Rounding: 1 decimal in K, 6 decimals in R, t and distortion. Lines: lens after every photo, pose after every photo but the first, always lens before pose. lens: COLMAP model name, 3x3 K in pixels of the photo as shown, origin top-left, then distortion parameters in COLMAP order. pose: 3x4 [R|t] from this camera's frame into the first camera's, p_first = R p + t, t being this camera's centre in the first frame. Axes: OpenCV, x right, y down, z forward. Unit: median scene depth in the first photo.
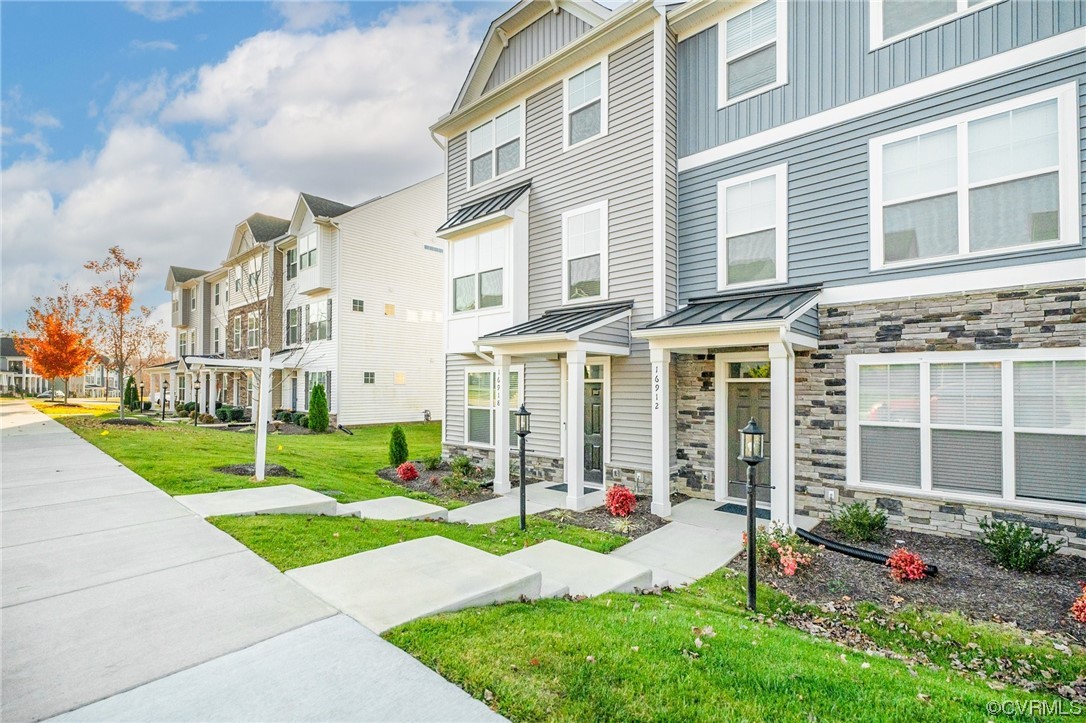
lens RADIAL K [[474.6, 0, 539.5], [0, 474.6, 386.1], [0, 0, 1]] dist [0.000894, 0.000076]
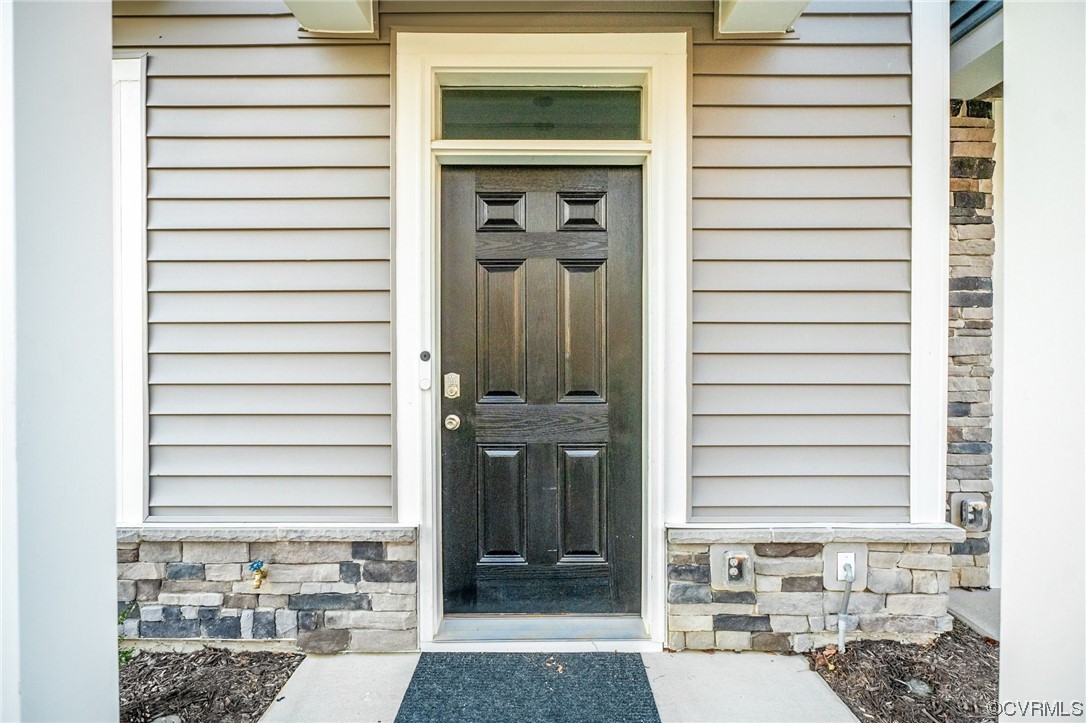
lens RADIAL K [[549.8, 0, 543.0], [0, 549.8, 361.5], [0, 0, 1]] dist [-0.001113, -0.000199]
pose [[0.754232, -0.016412, 0.656403, -0.061269], [0.004753, 0.999798, 0.019537, 0.075347], [-0.656591, -0.011616, 0.754158, 0.783857]]
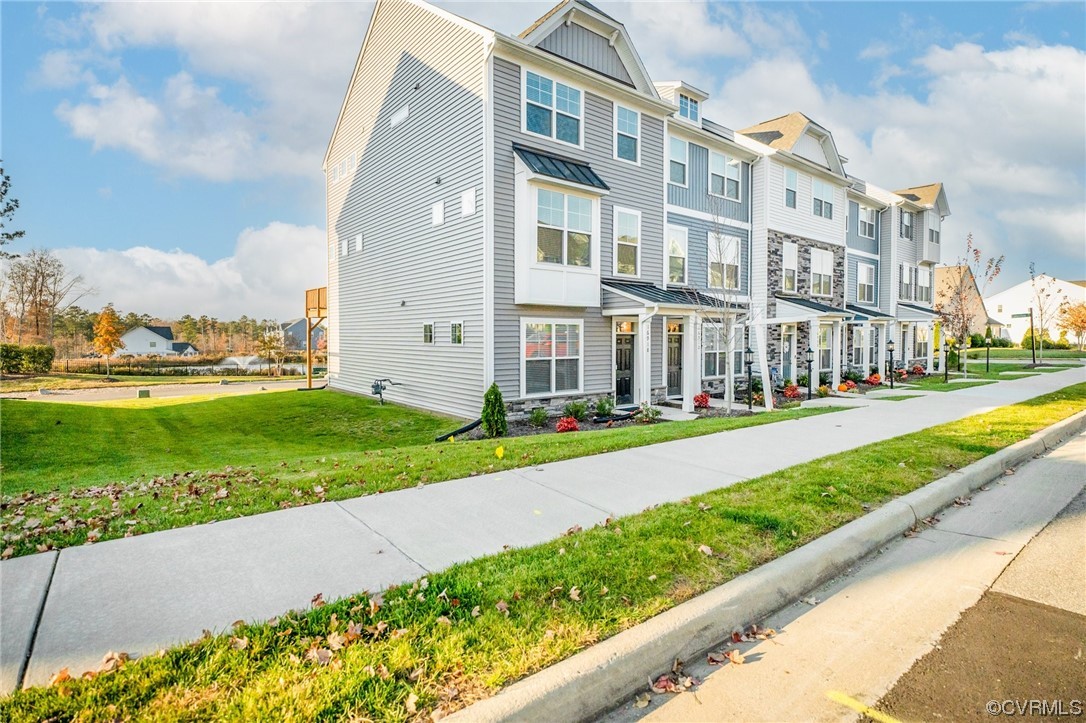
lens RADIAL K [[546.1, 0, 543.0], [0, 546.1, 361.5], [0, 0, 1]] dist [-0.000373, 0.000029]
pose [[0.177448, -0.050726, 0.982822, -1.497453], [-0.001370, 0.998657, 0.051791, -0.011079], [-0.984129, -0.010537, 0.177140, 0.919644]]
